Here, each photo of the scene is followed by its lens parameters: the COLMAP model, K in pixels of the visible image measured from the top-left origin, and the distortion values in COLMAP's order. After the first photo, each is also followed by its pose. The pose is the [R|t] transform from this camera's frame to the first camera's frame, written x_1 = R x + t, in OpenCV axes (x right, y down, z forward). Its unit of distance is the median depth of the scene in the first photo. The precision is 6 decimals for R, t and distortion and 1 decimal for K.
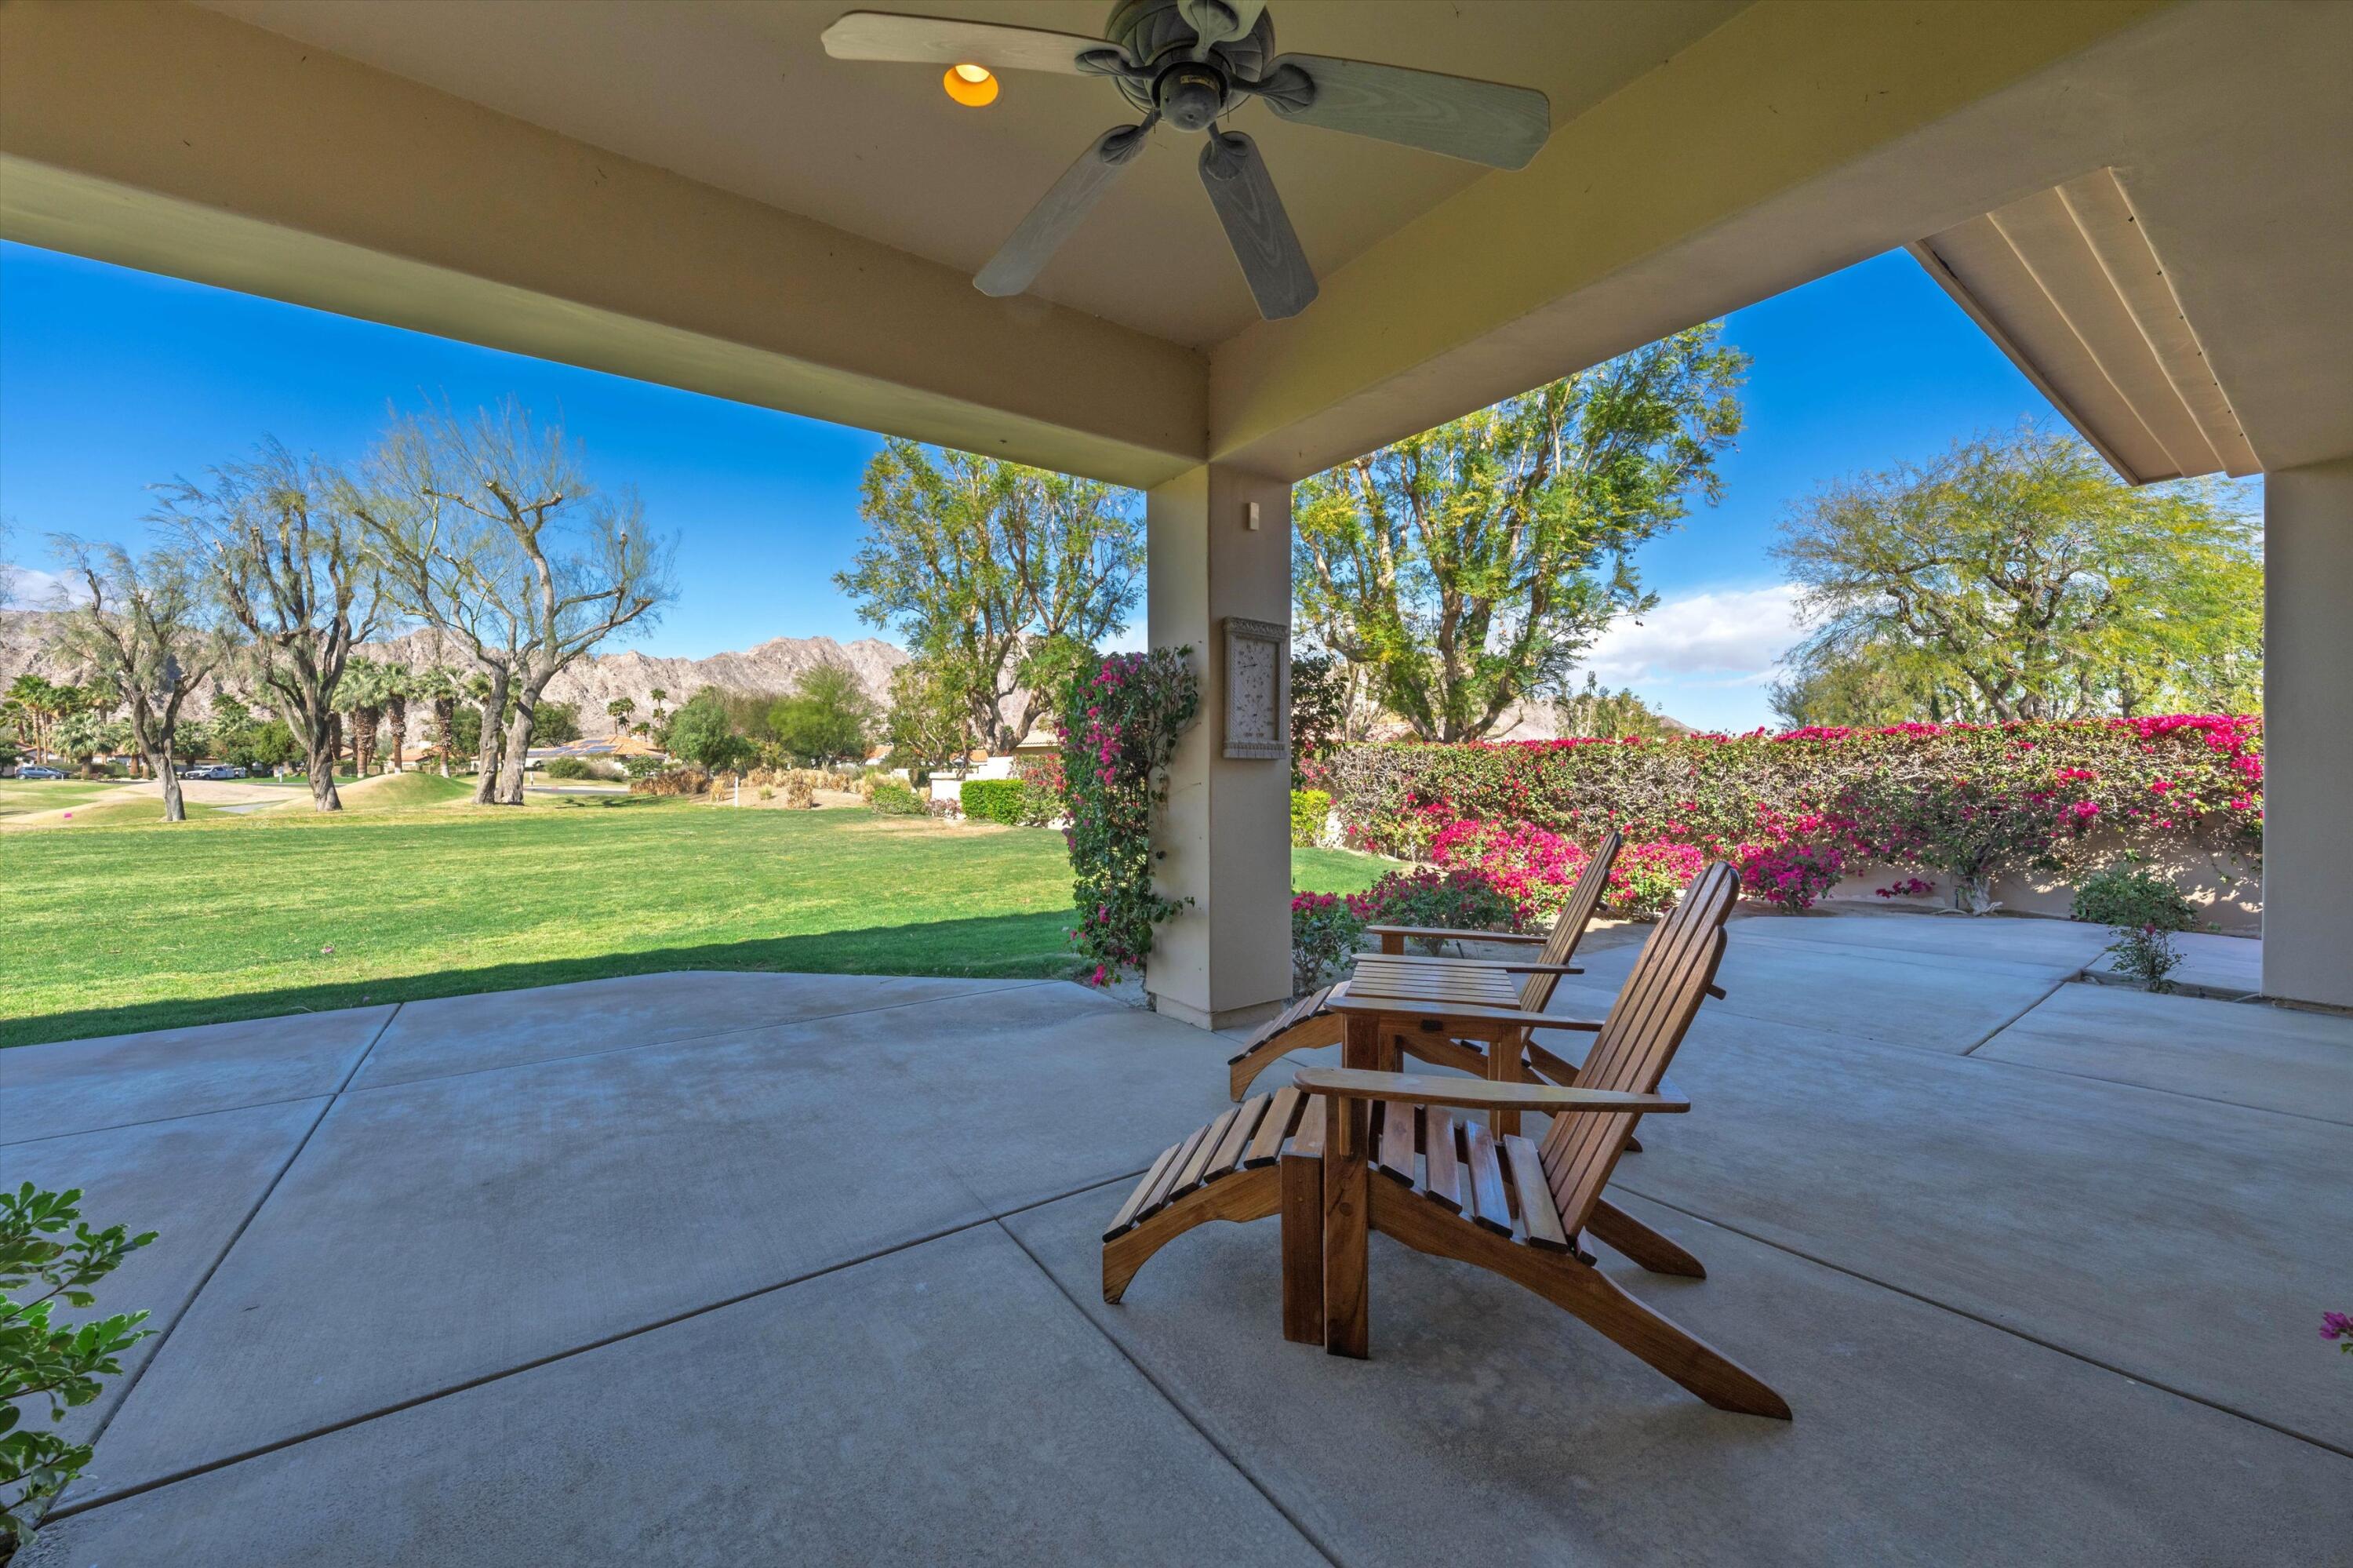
lens RADIAL K [[868.2, 0, 1182.0], [0, 868.2, 774.0], [0, 0, 1]] dist [0.001617, 0.000197]
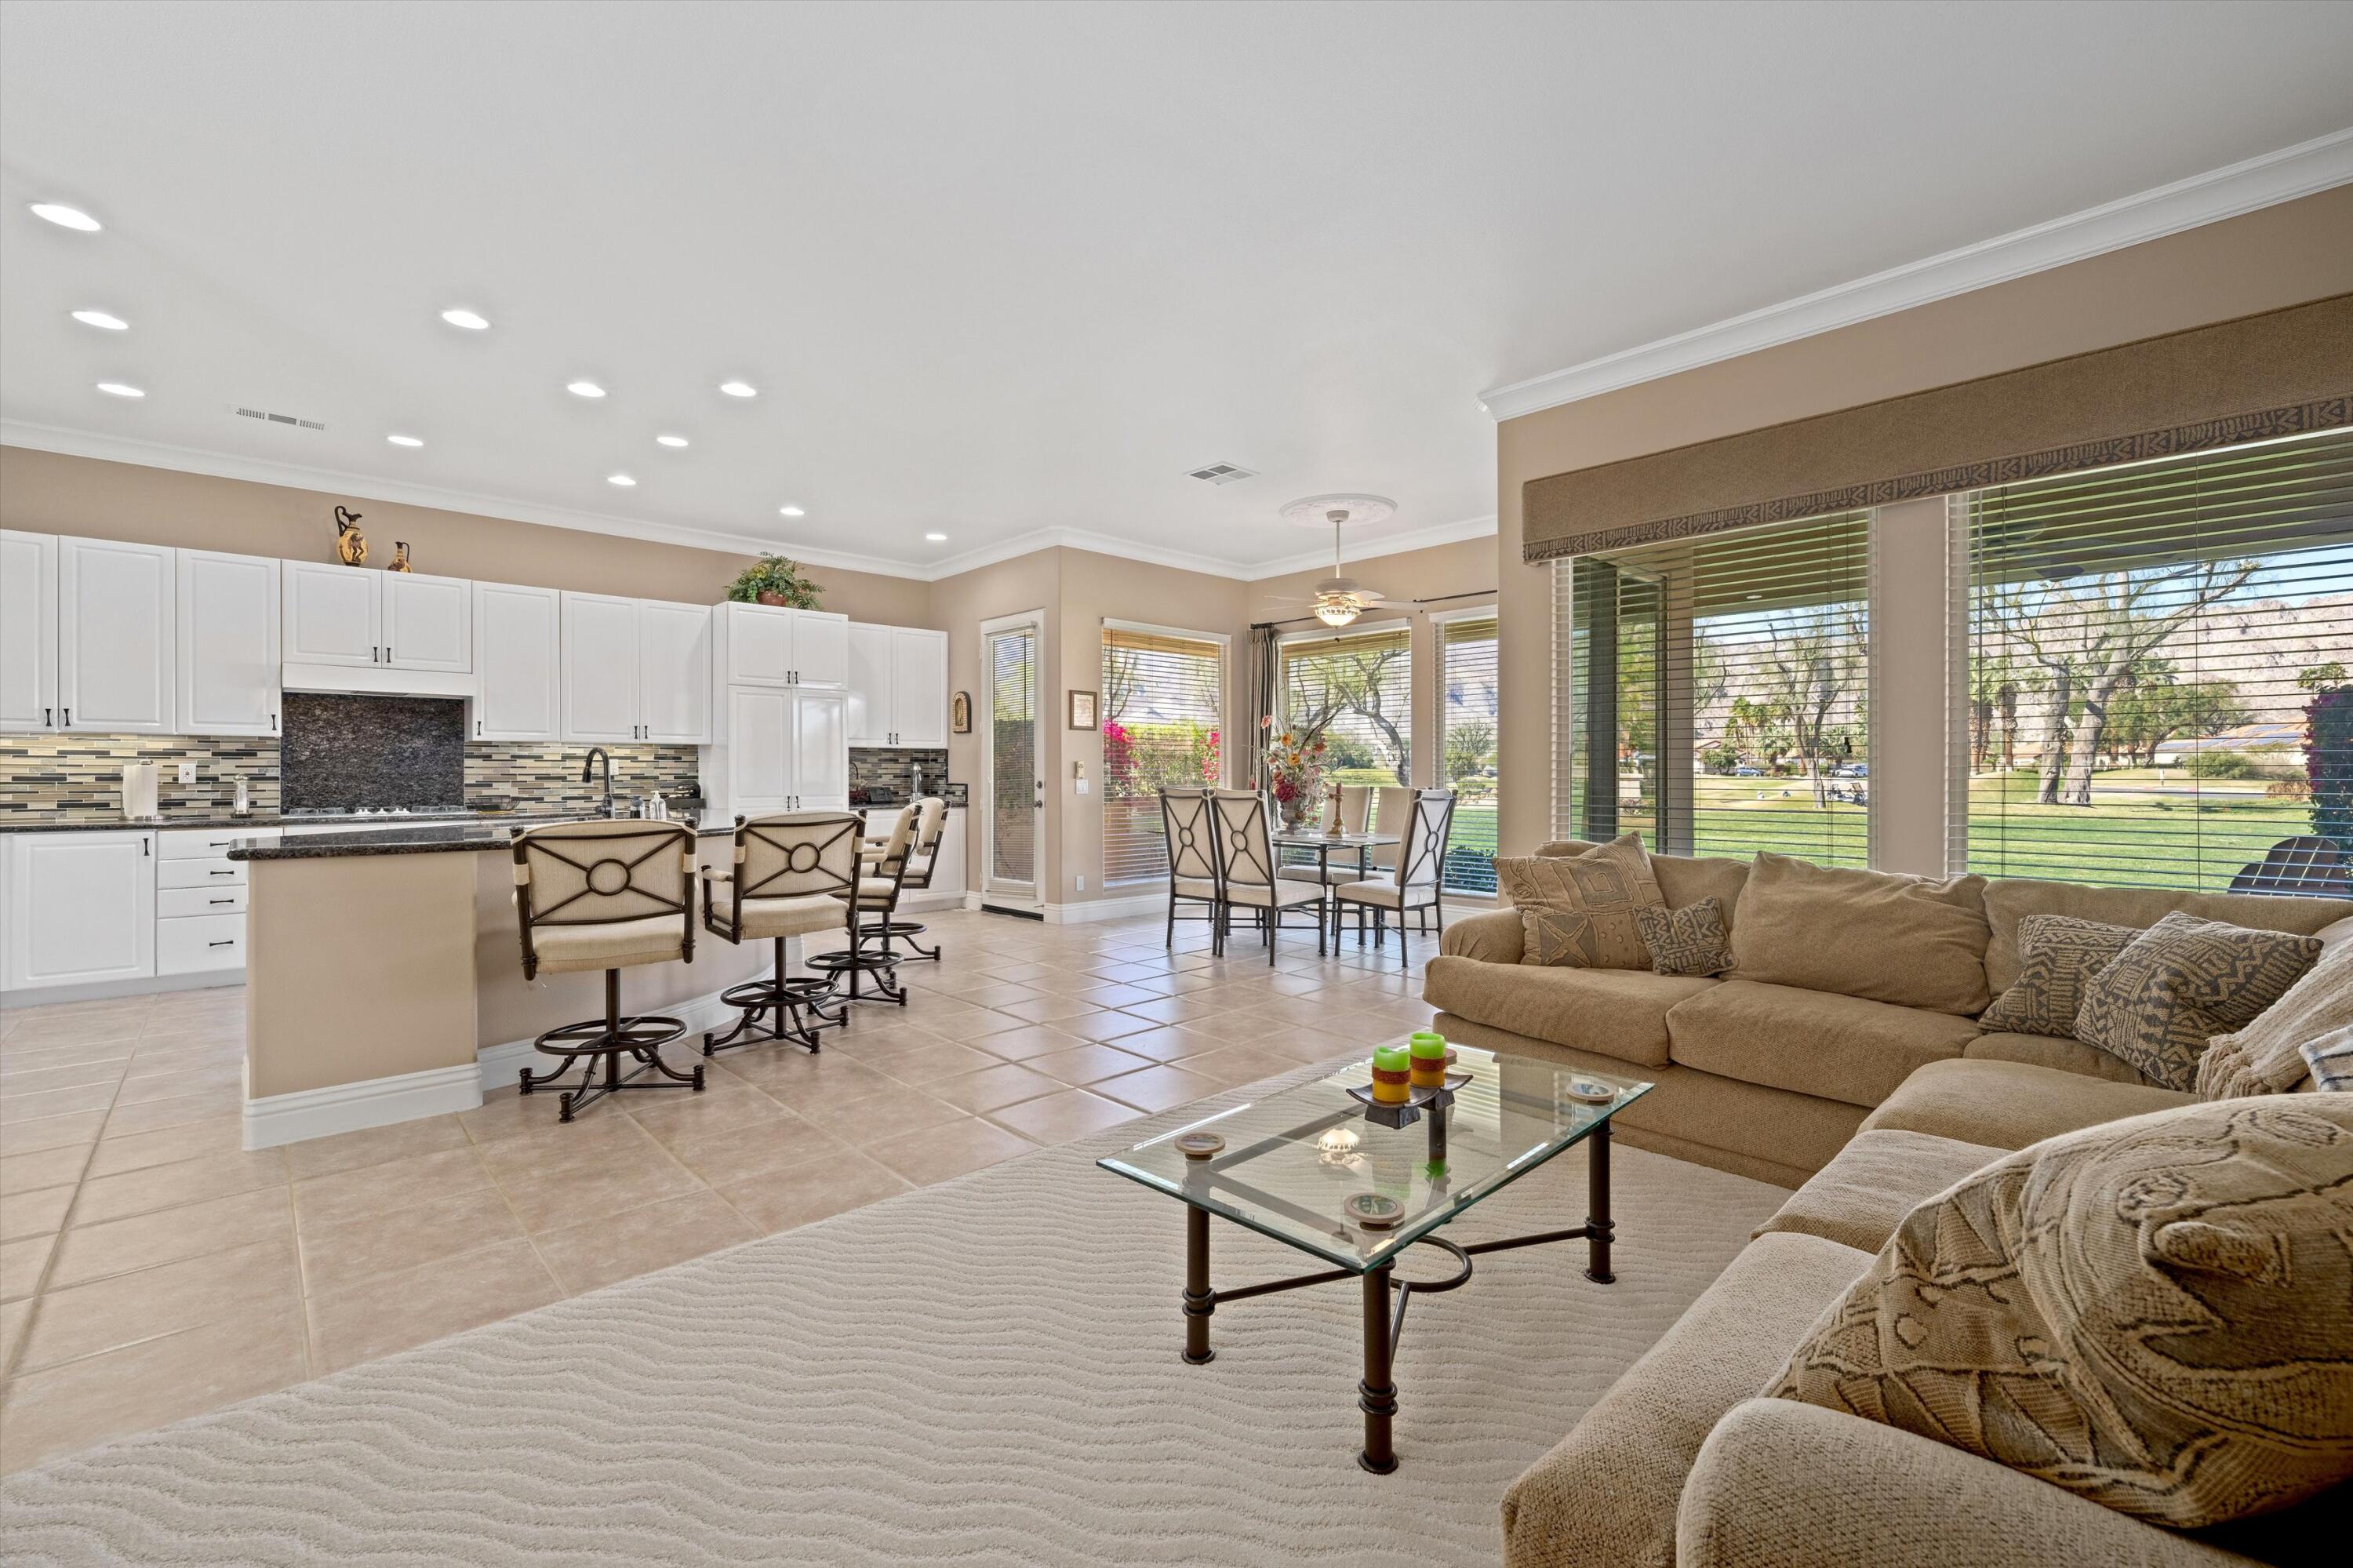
lens RADIAL K [[993.5, 0, 1179.6], [0, 993.5, 777.4], [0, 0, 1]] dist [0.002961, 0.000652]
pose [[0.131557, 0.005156, -0.991295, 0.123643], [0.001184, 0.999985, 0.005358, -0.002186], [0.991308, -0.001878, 0.131549, -0.089911]]
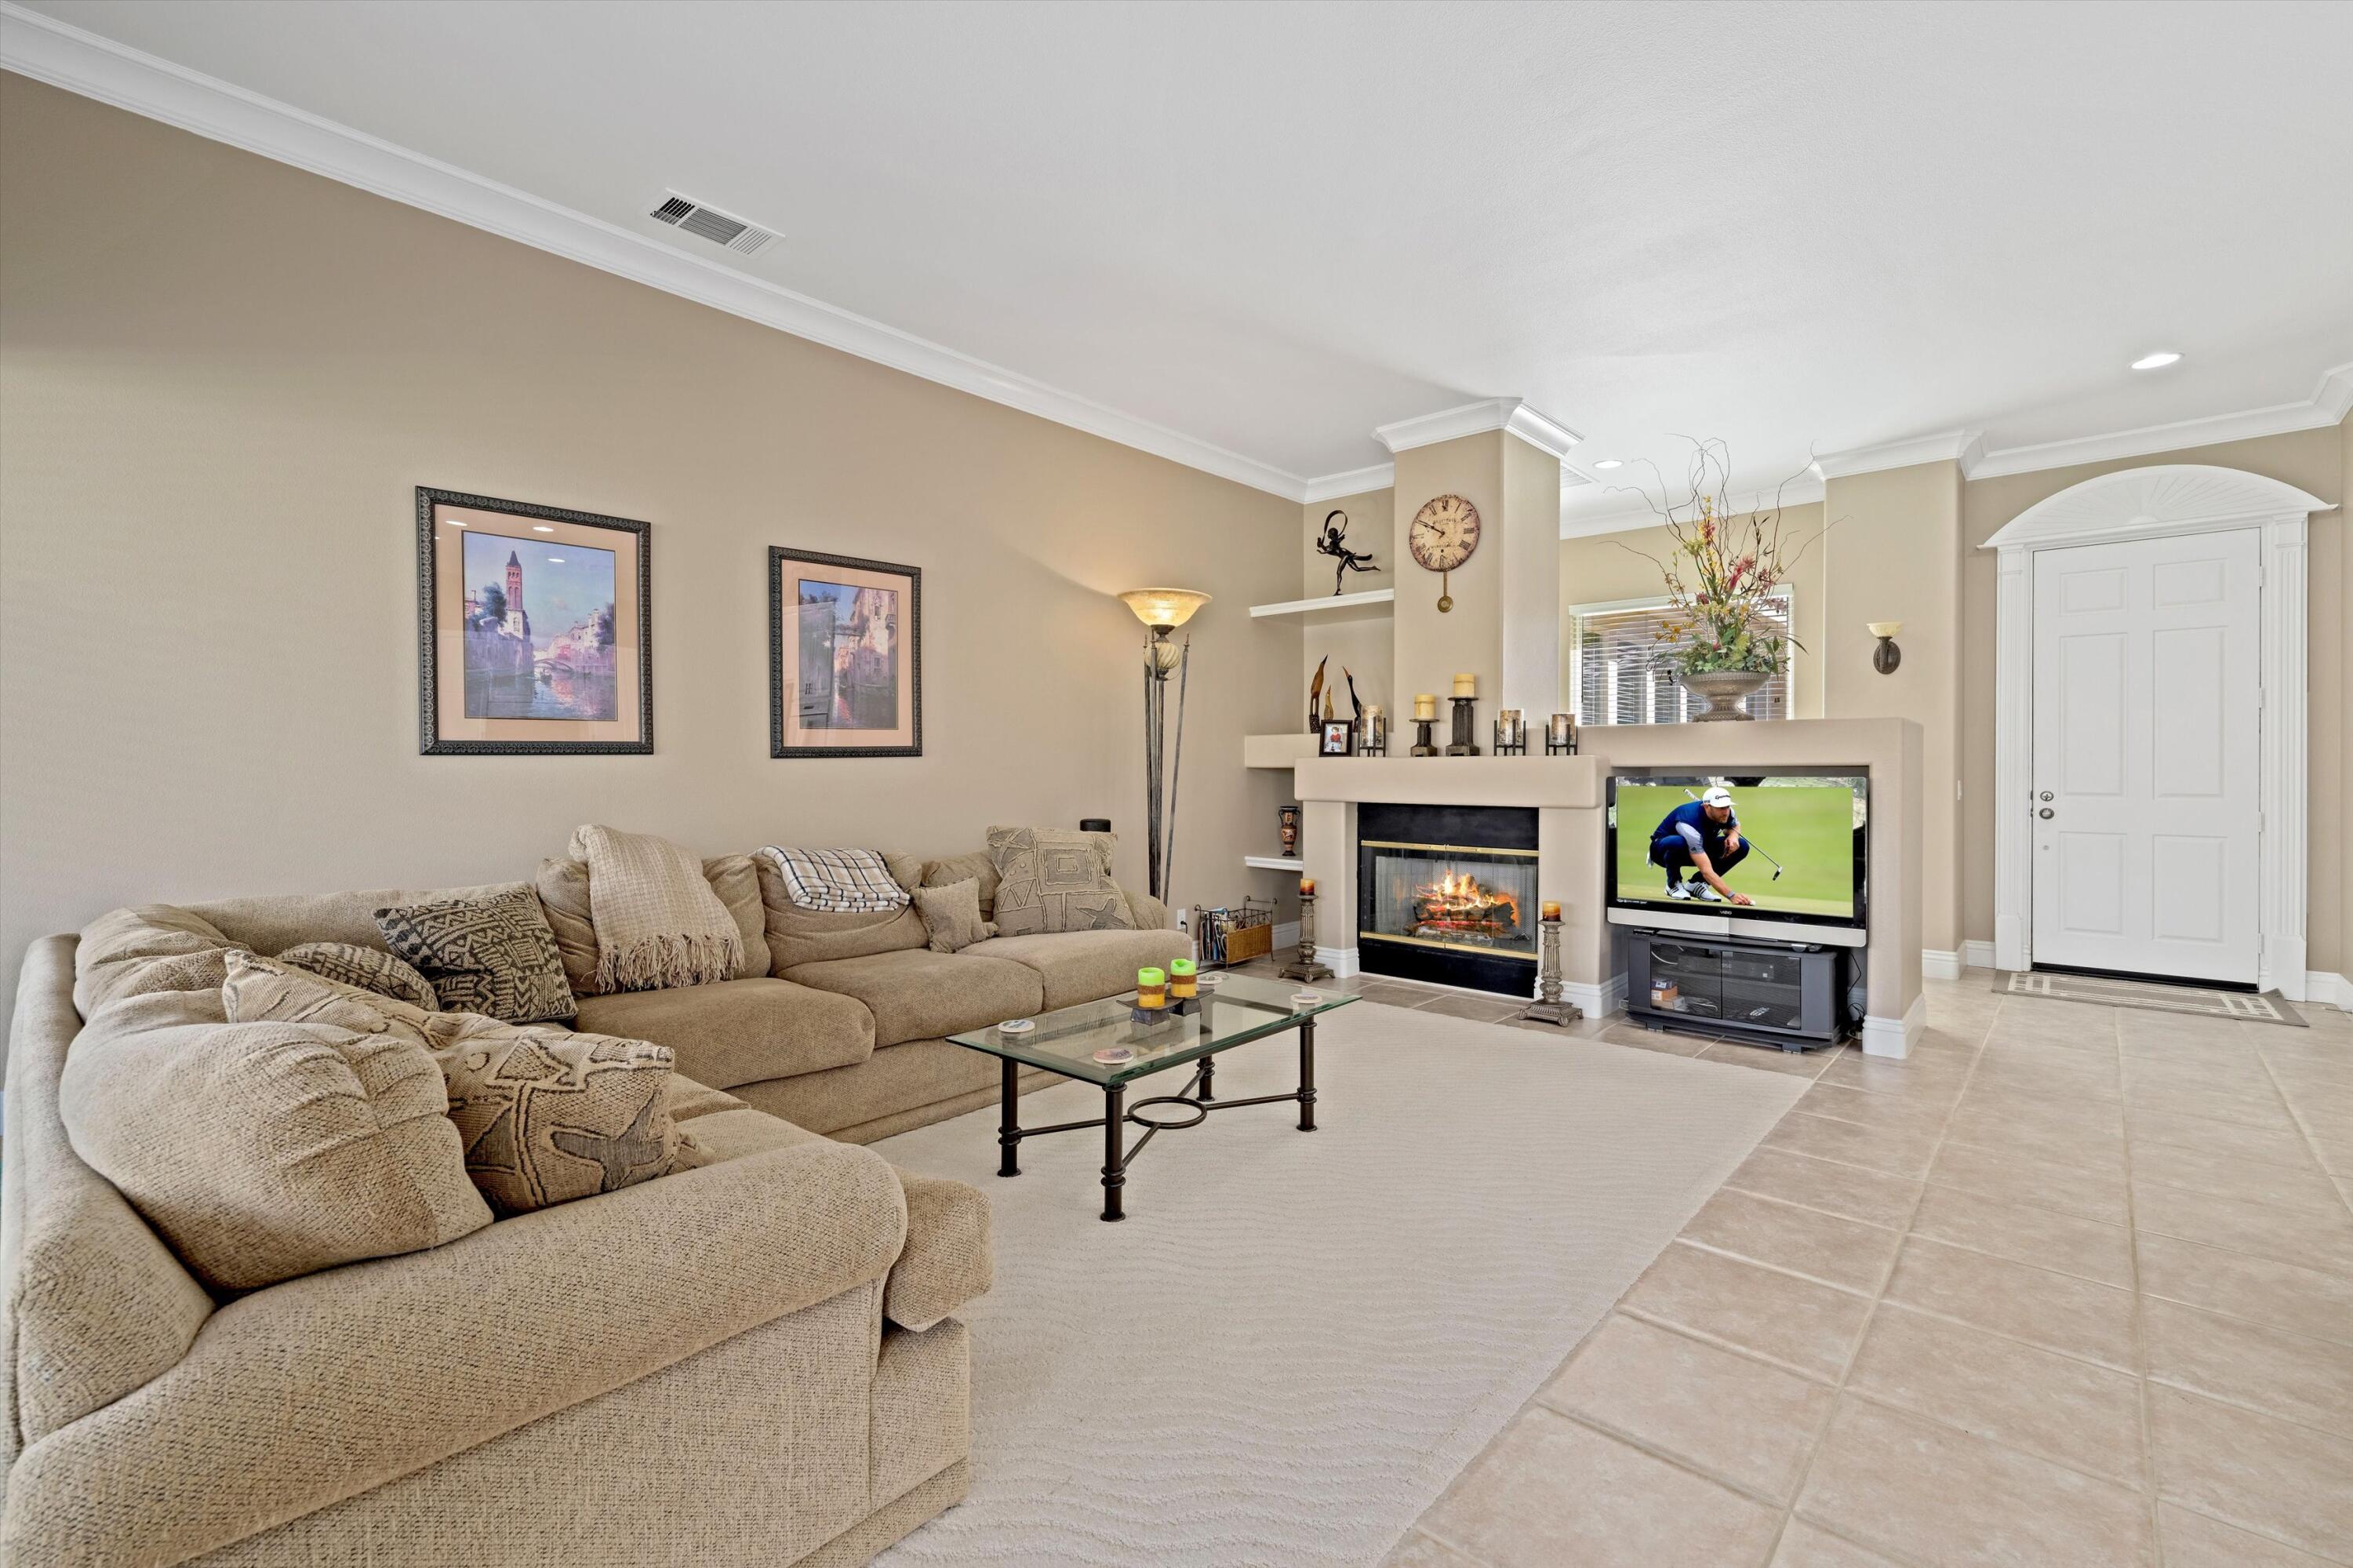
lens RADIAL K [[1013.9, 0, 1185.4], [0, 1013.9, 772.5], [0, 0, 1]] dist [0.001570, -0.000168]
pose [[-0.216553, -0.003579, 0.976264, -0.012968], [-0.002380, 0.999992, 0.003138, -0.002183], [-0.976268, -0.001644, -0.216560, -0.052453]]
